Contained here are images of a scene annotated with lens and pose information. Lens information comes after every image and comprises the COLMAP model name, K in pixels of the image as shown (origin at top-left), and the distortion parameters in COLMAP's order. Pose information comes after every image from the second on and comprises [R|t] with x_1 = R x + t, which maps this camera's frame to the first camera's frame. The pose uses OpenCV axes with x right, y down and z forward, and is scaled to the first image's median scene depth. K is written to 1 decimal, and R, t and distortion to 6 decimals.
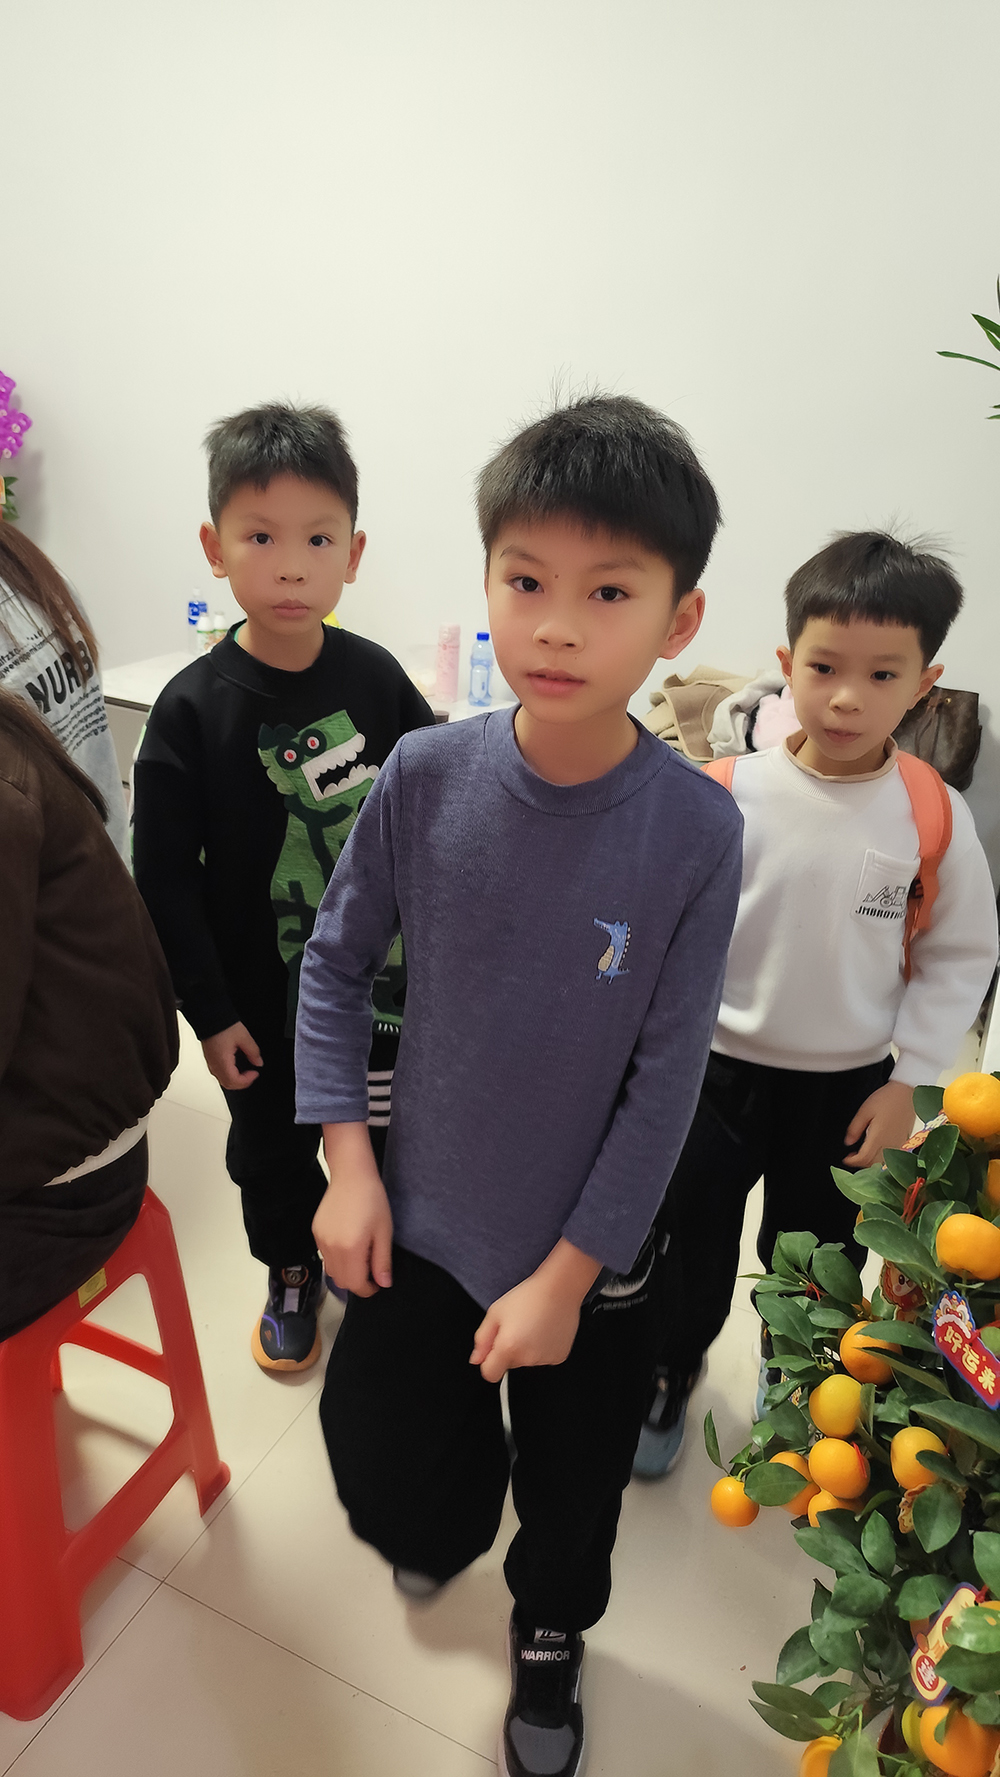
lens RADIAL K [[1185.7, 0, 500.0], [0, 1185.7, 888.5], [0, 0, 1]] dist [0.070558, -0.088926]
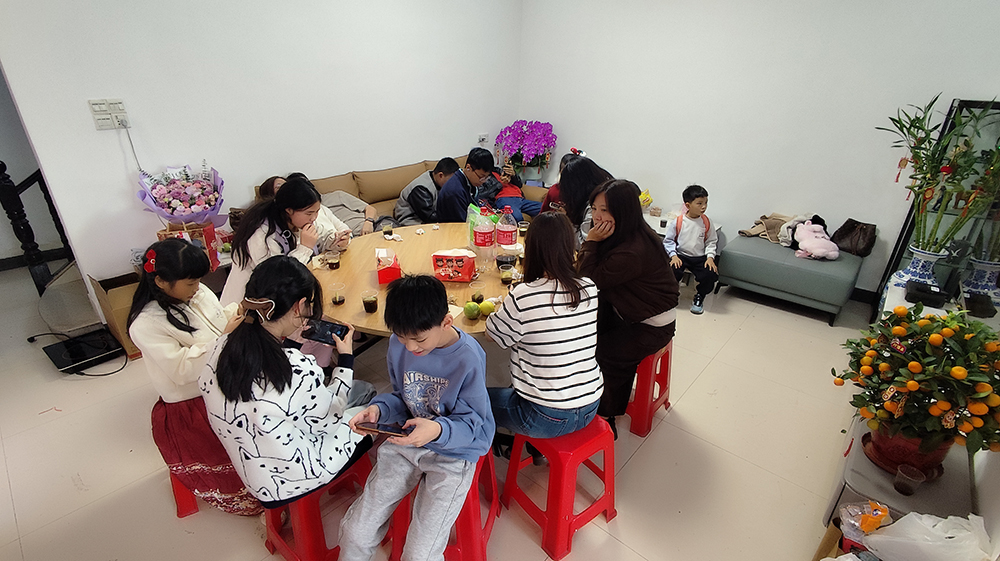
lens RADIAL K [[437.9, 0, 500.0], [0, 437.9, 280.5], [0, 0, 1]] dist [0.000834, 0.000134]
pose [[0.955218, 0.072095, -0.286986, -0.203293], [-0.069351, 0.997397, 0.019731, 0.025655], [0.287662, 0.001055, 0.957731, -0.380388]]
